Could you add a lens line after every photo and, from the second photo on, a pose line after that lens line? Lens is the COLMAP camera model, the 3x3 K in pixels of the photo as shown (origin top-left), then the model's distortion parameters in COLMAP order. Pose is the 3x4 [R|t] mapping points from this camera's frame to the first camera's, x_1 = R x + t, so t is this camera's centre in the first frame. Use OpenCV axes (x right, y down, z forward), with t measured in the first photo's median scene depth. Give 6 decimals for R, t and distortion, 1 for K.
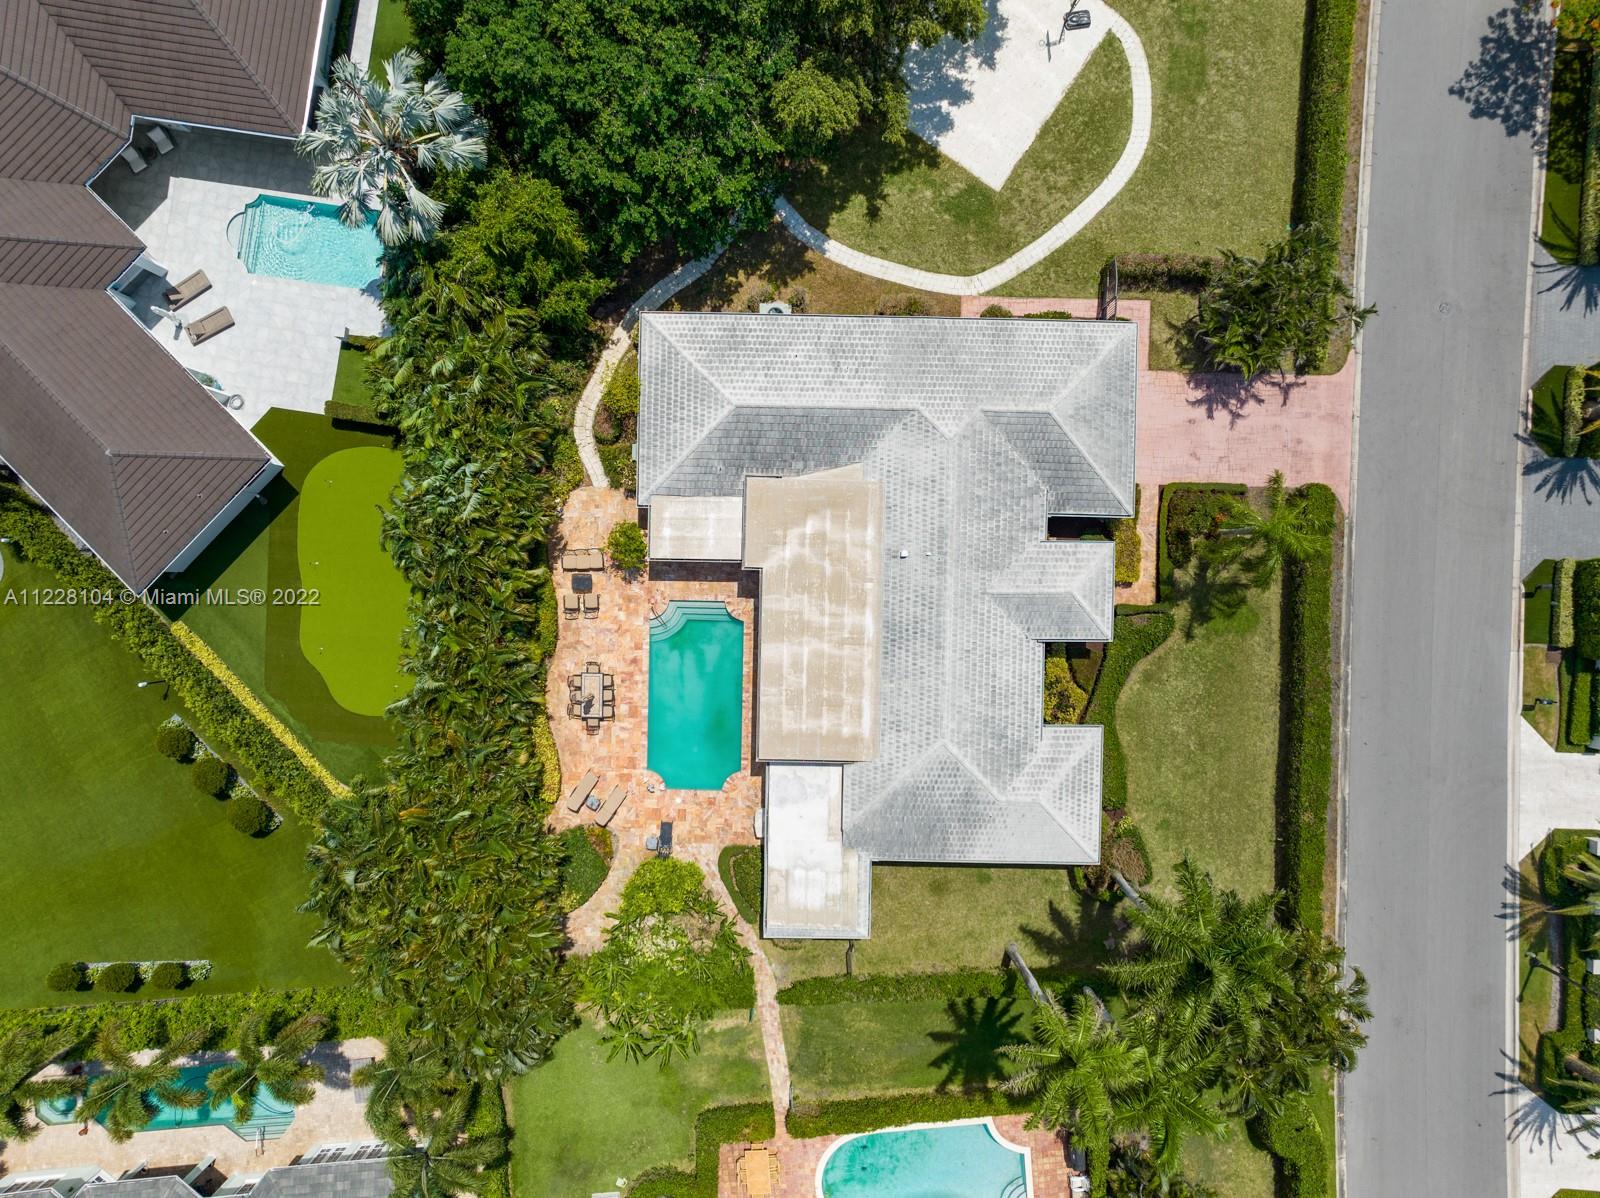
lens RADIAL K [[1166.3, 0, 800.0], [0, 1166.3, 599.0], [0, 0, 1]] dist [-0.068725, 0.056660]
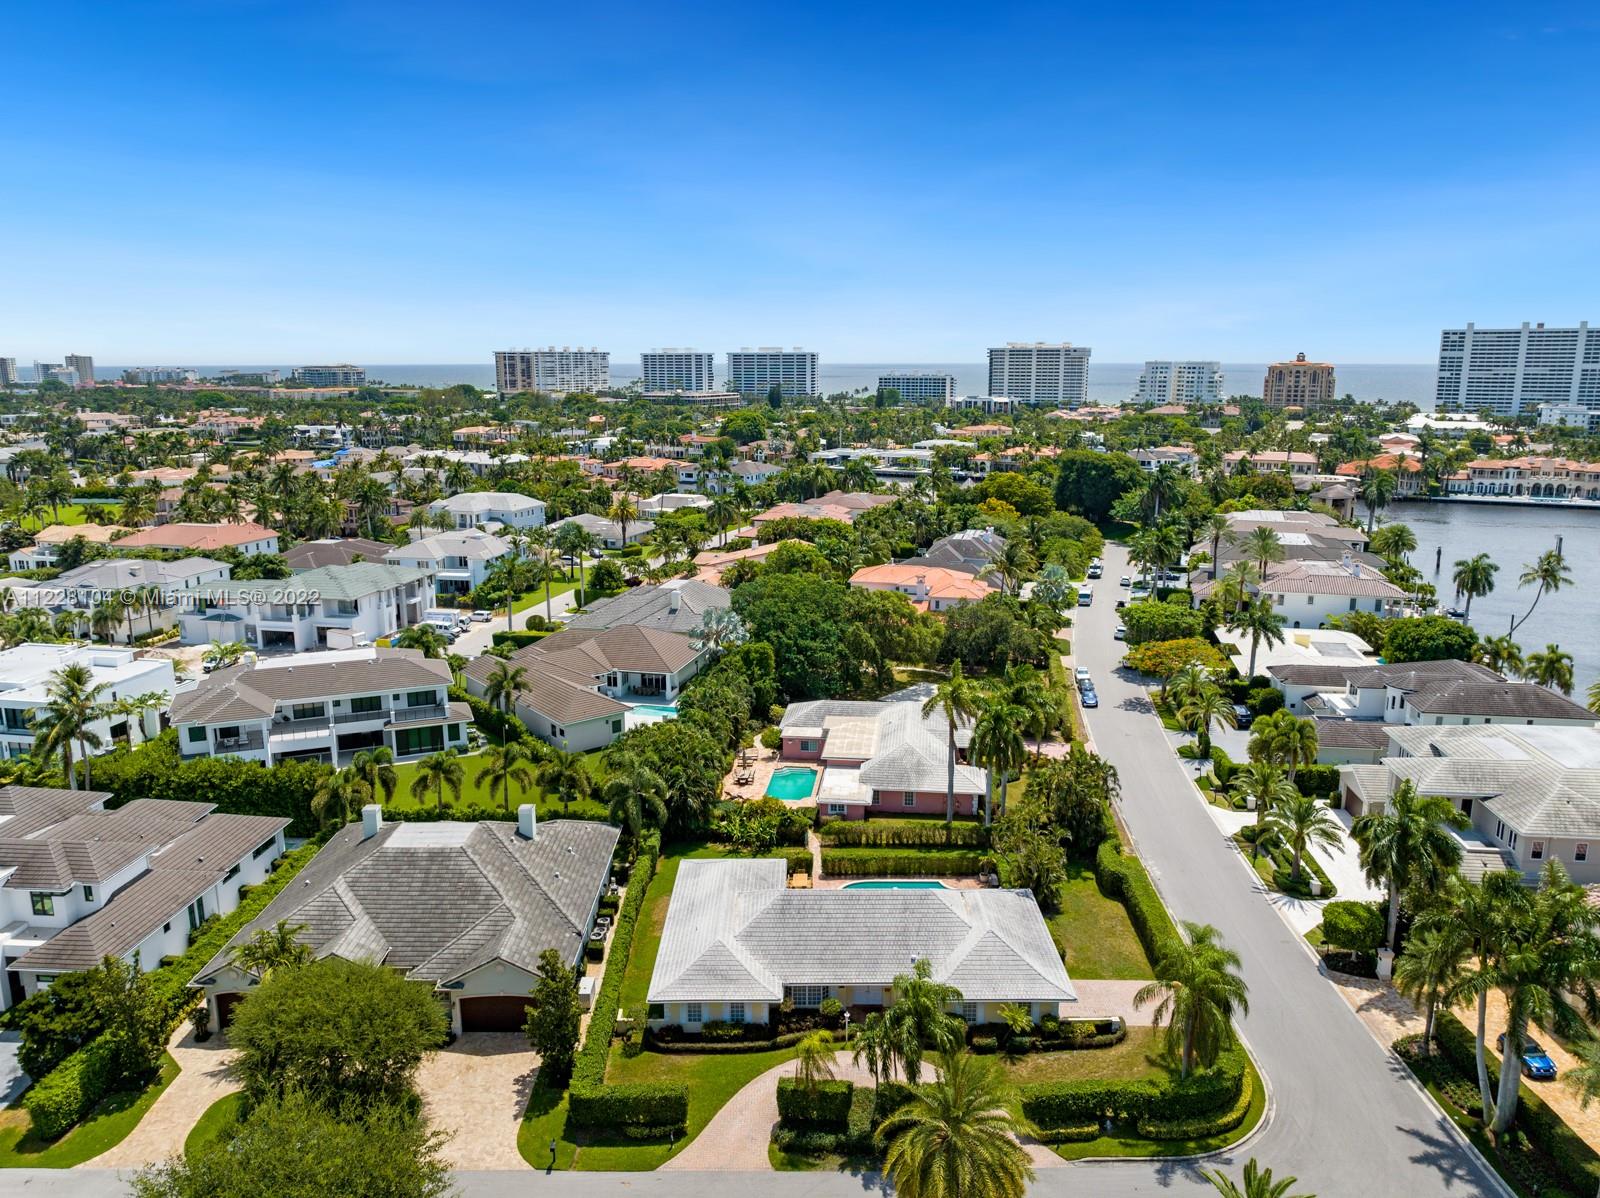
lens RADIAL K [[1121.8, 0, 800.0], [0, 1121.8, 599.0], [0, 0, 1]] dist [-0.004254, -0.022655]
pose [[0.995508, 0.022401, -0.091986, 0.103003], [-0.094576, 0.191019, -0.977020, 1.995075], [-0.004316, 0.981331, 0.192280, 0.292699]]
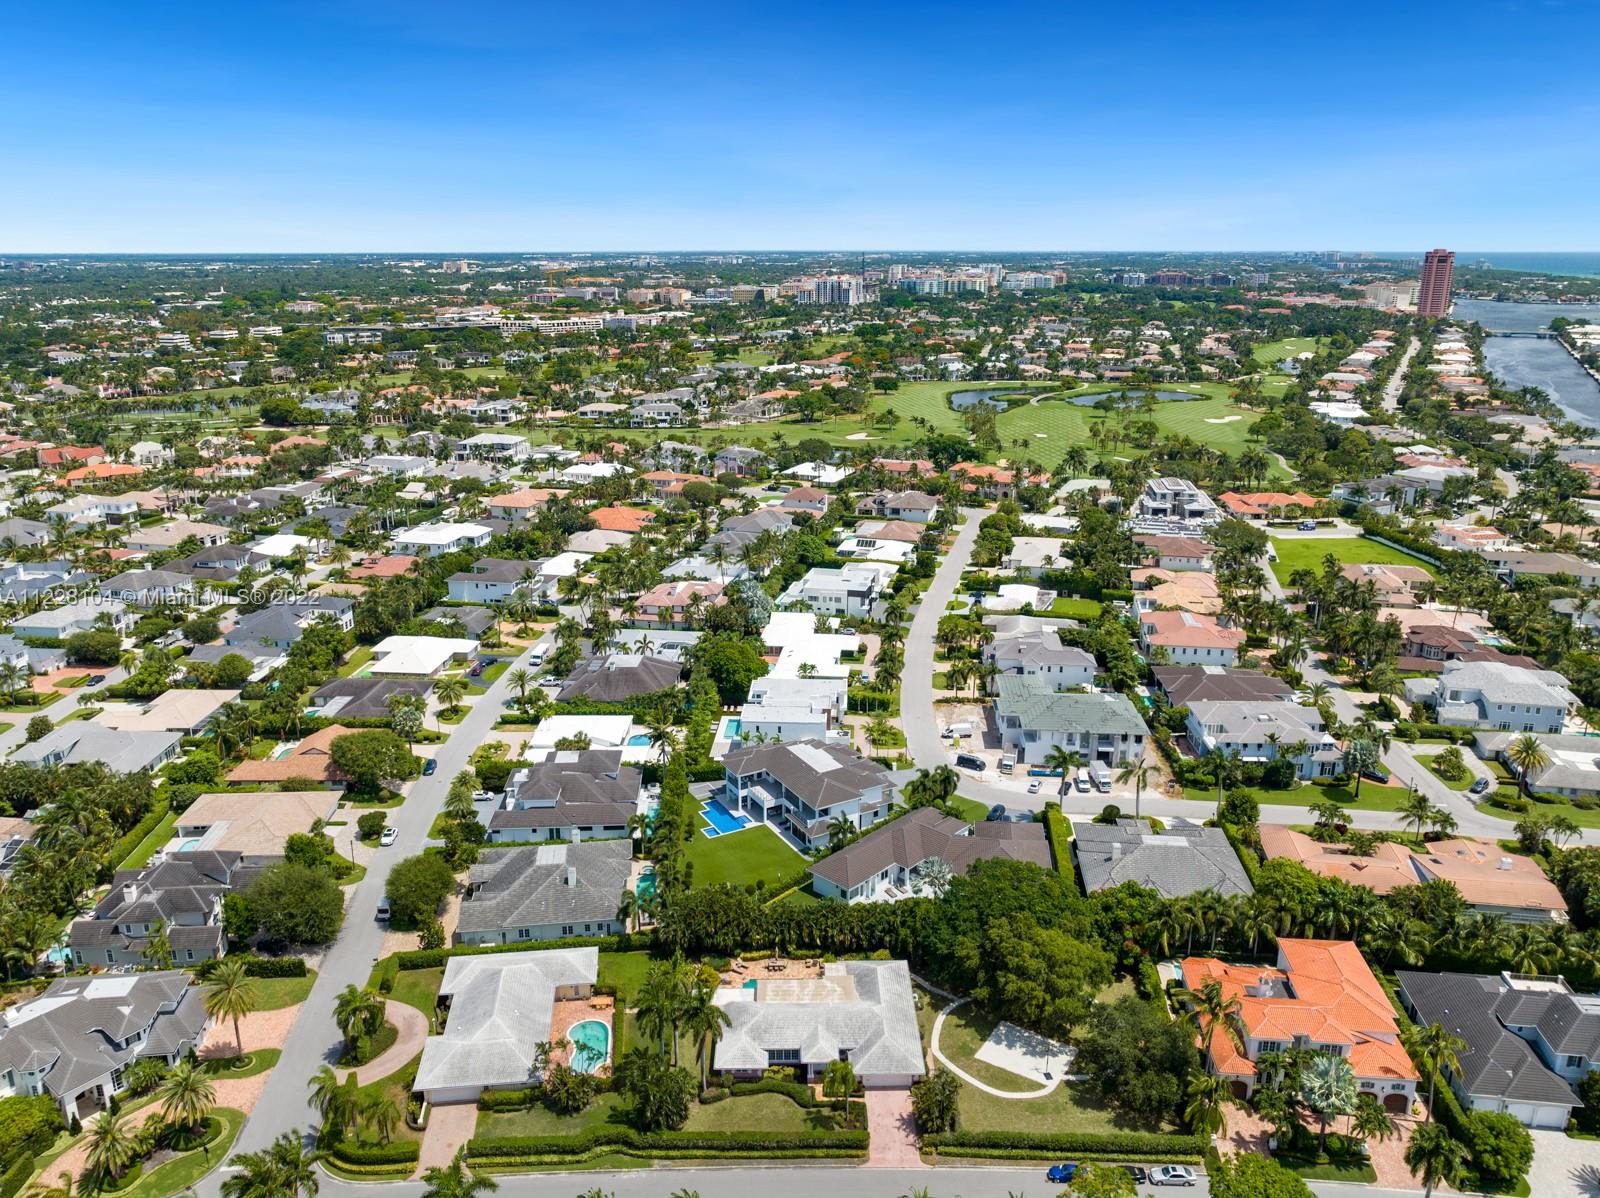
lens RADIAL K [[1175.5, 0, 800.0], [0, 1175.5, 599.0], [0, 0, 1]] dist [-0.000104, -0.033308]
pose [[0.027899, 0.294540, -0.955232, 2.349592], [-0.999454, -0.008689, -0.031870, 0.125733], [-0.017687, 0.955600, 0.294137, -0.731983]]
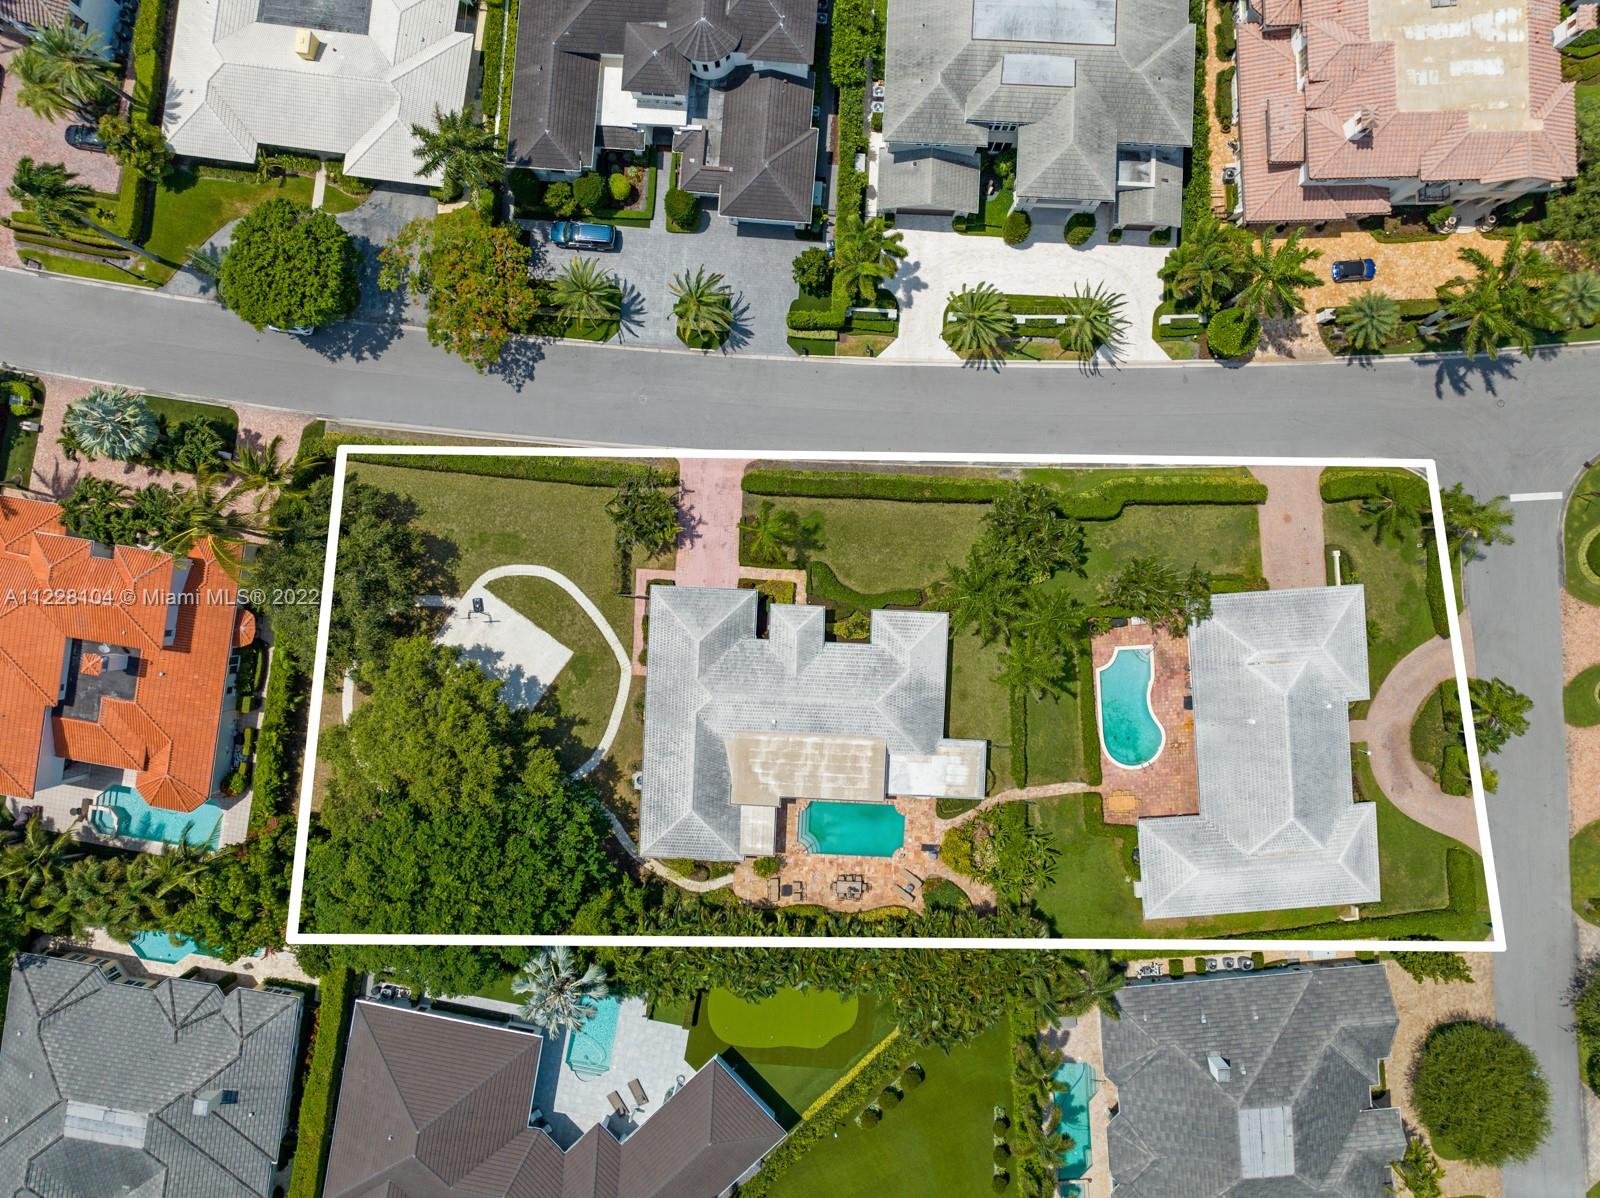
lens RADIAL K [[1142.3, 0, 800.0], [0, 1142.3, 599.0], [0, 0, 1]] dist [-0.033625, 0.003305]
pose [[0.025854, -0.999528, -0.016617, 0.292080], [0.999353, 0.026258, -0.024574, 0.038688], [0.024998, -0.015971, 0.999560, -0.752281]]
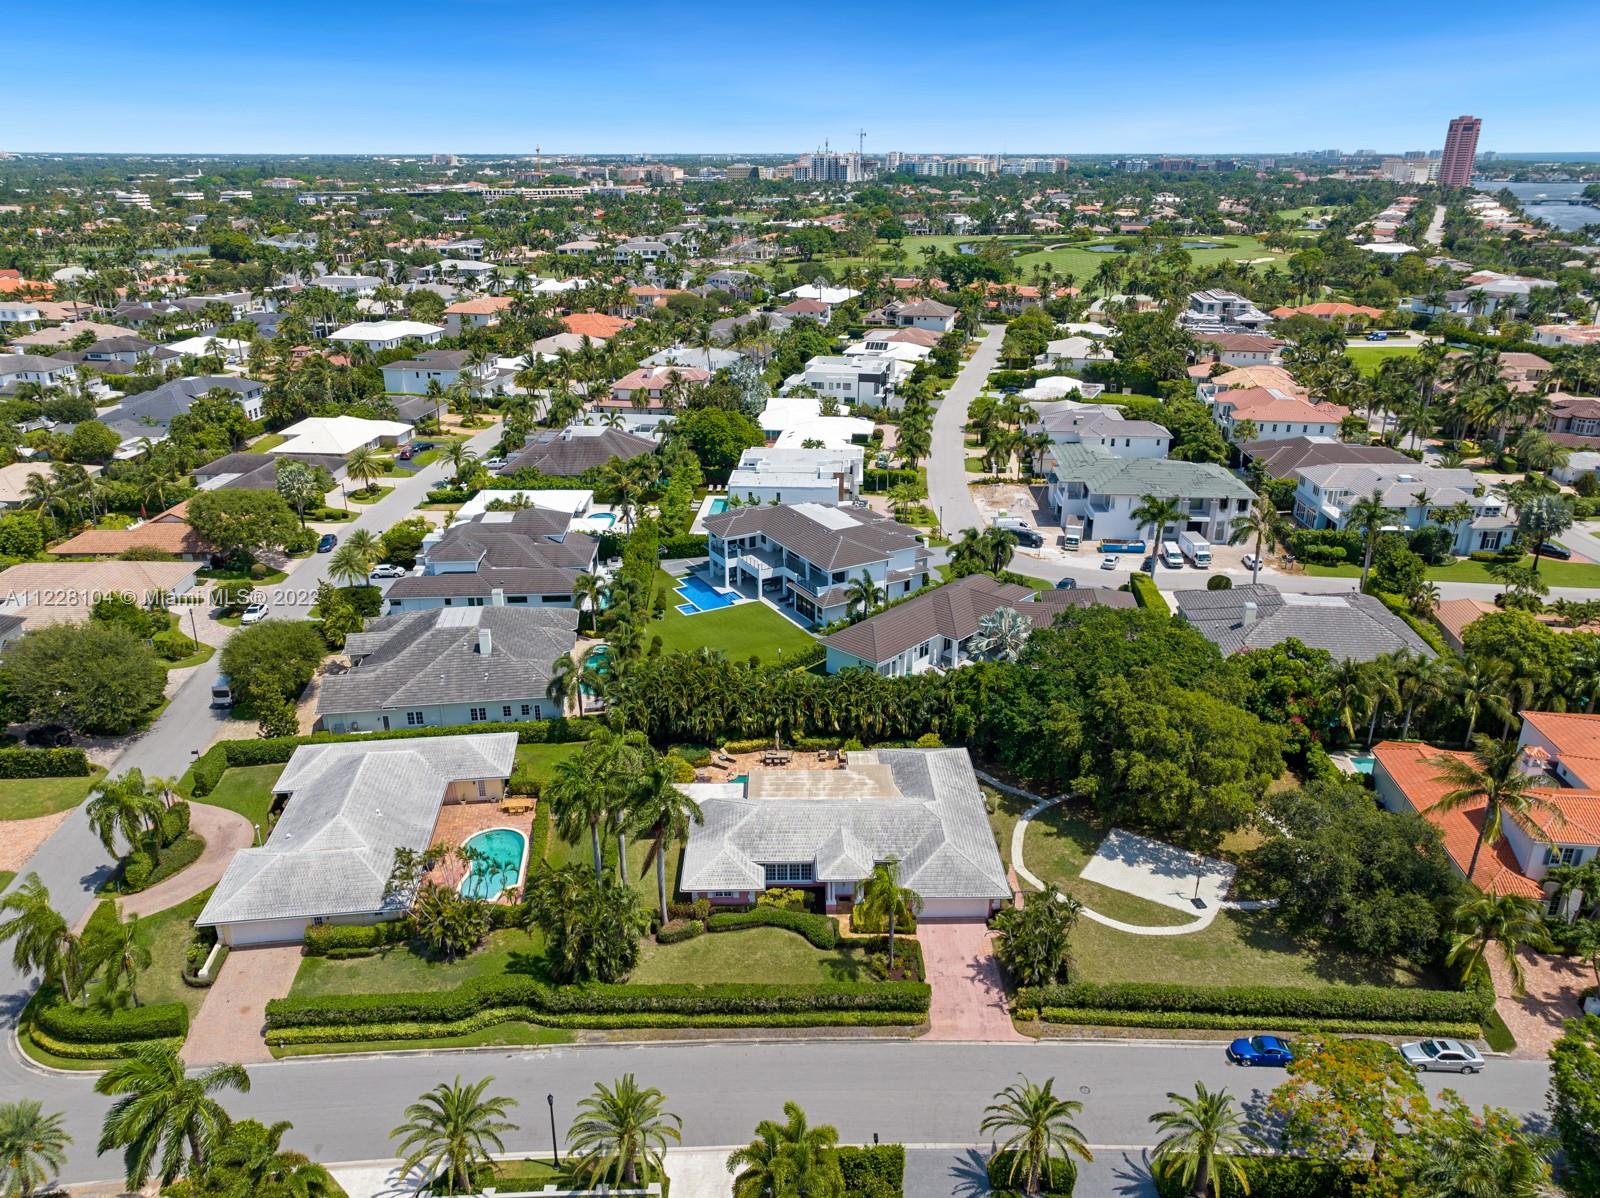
lens RADIAL K [[1137.4, 0, 800.0], [0, 1137.4, 599.0], [0, 0, 1]] dist [0.009753, 0.001338]
pose [[0.032031, 0.369601, -0.928638, 1.545298], [-0.999326, -0.004824, -0.036389, 0.115489], [-0.017929, 0.929178, 0.369197, 0.020154]]
